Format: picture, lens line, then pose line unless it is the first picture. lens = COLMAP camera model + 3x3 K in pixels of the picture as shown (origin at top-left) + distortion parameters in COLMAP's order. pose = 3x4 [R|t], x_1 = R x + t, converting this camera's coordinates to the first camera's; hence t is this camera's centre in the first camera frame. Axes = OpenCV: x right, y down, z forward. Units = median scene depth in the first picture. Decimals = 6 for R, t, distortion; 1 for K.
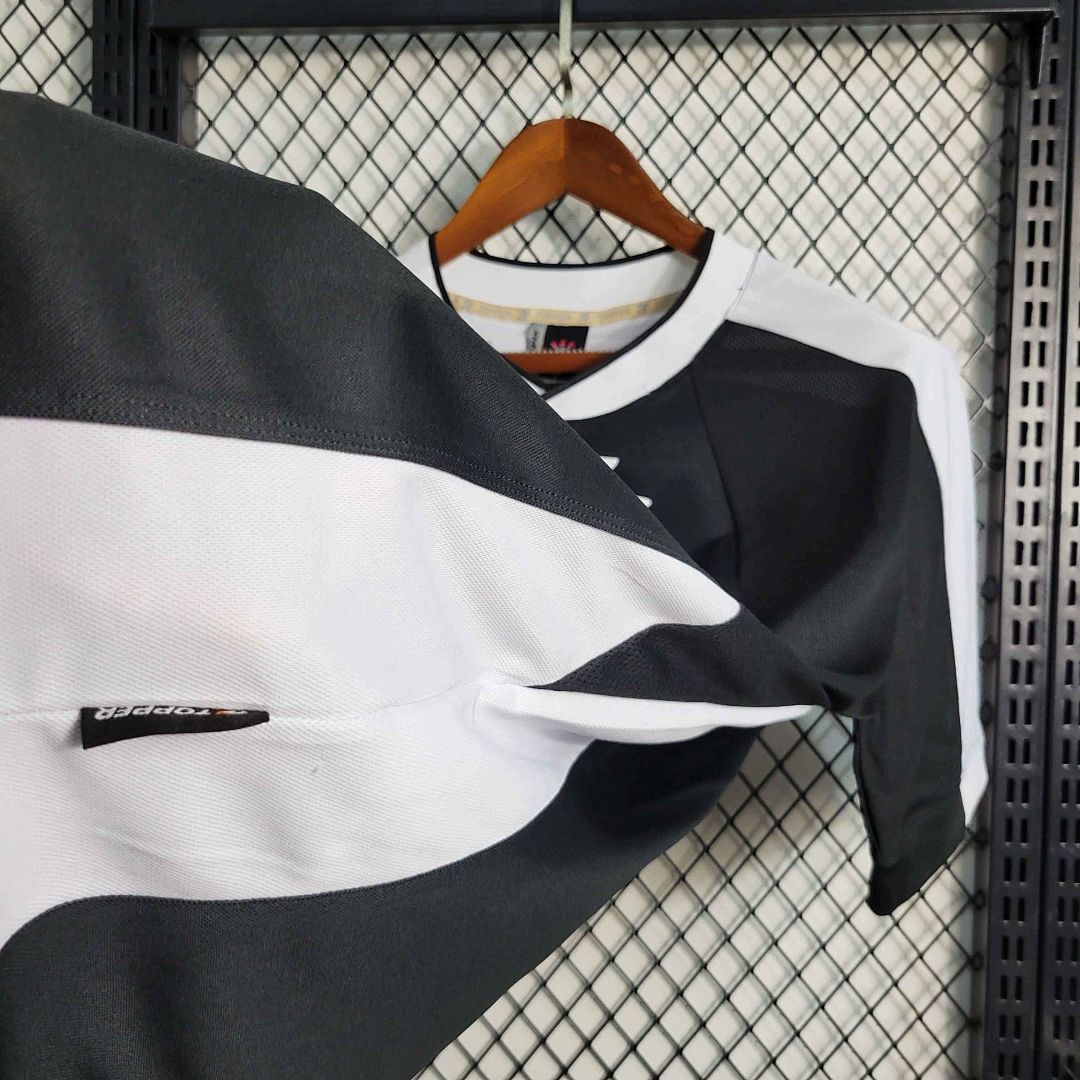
lens RADIAL K [[967.4, 0, 534.9], [0, 967.4, 537.8], [0, 0, 1]] dist [-0.001276, -0.012290]
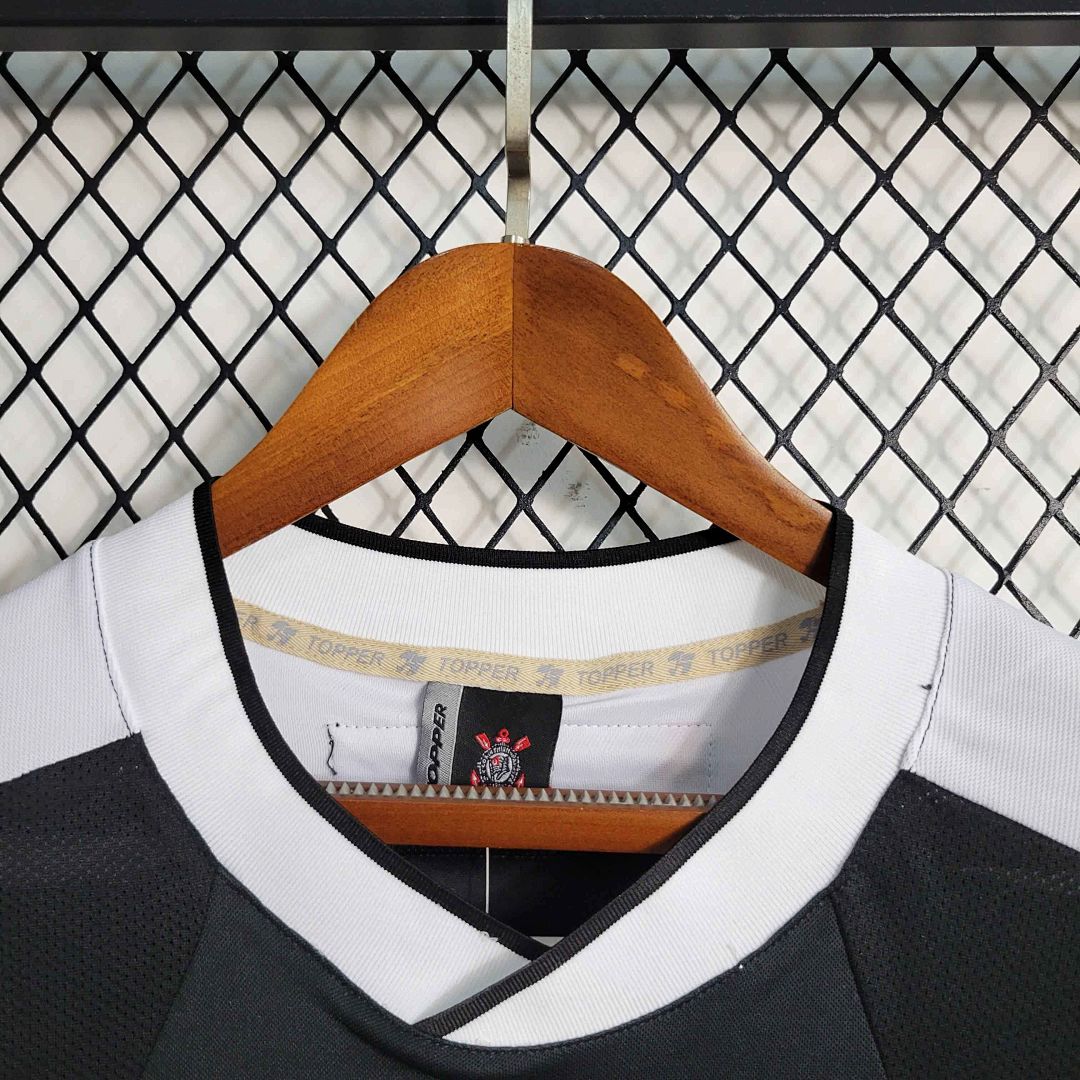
lens RADIAL K [[967.4, 0, 539.2], [0, 967.4, 543.7], [0, 0, 1]] dist [-0.001276, -0.012290]
pose [[0.998590, -0.005014, 0.052849, 0.022612], [0.011970, 0.991159, -0.132138, -0.226348], [-0.051719, 0.132585, 0.989821, 0.556927]]
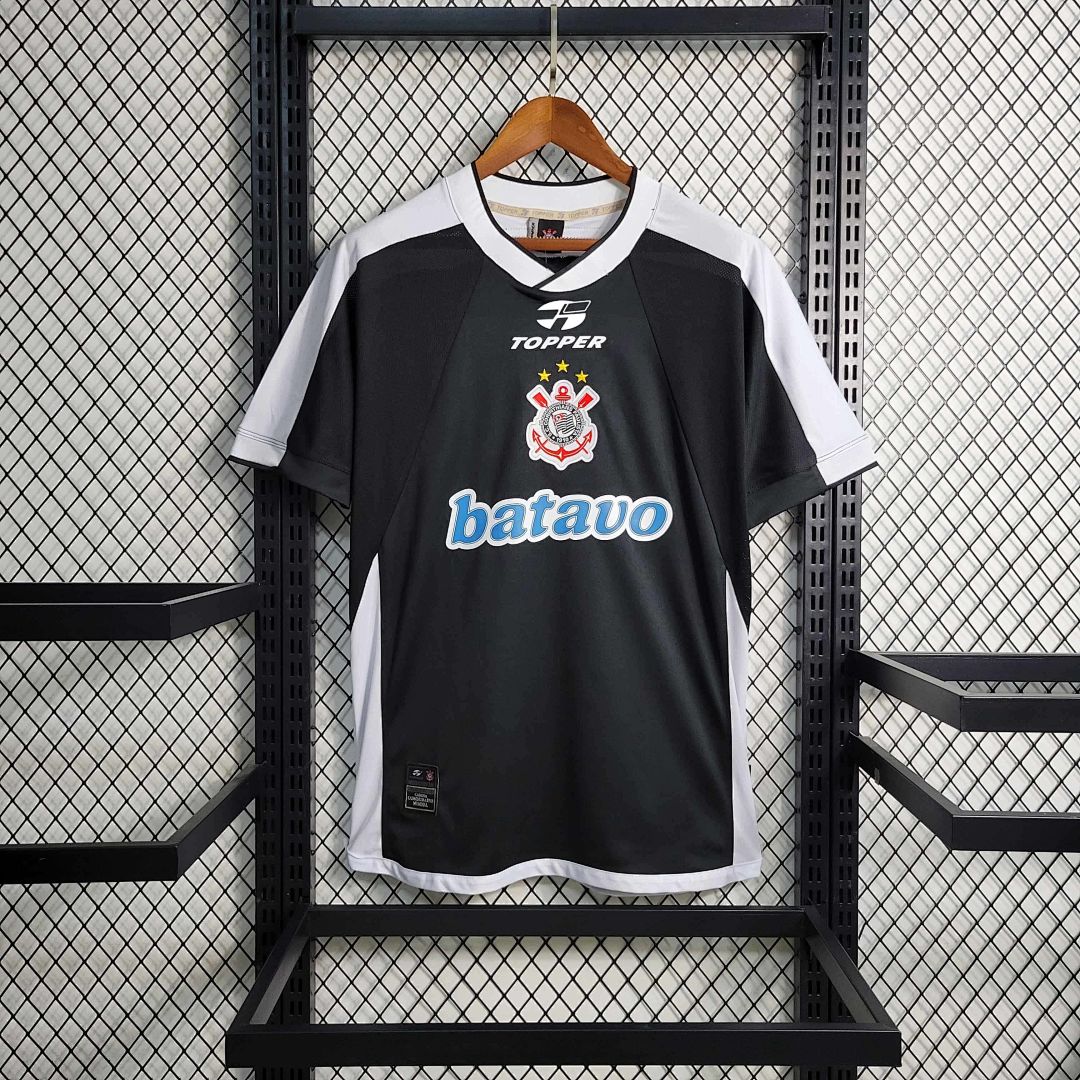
lens RADIAL K [[967.4, 0, 538.1], [0, 967.4, 559.6], [0, 0, 1]] dist [-0.001276, -0.012290]
pose [[0.996459, -0.027078, 0.079605, -0.136206], [0.025447, 0.999446, 0.021434, 0.325069], [-0.080142, -0.019332, 0.996596, -0.660065]]
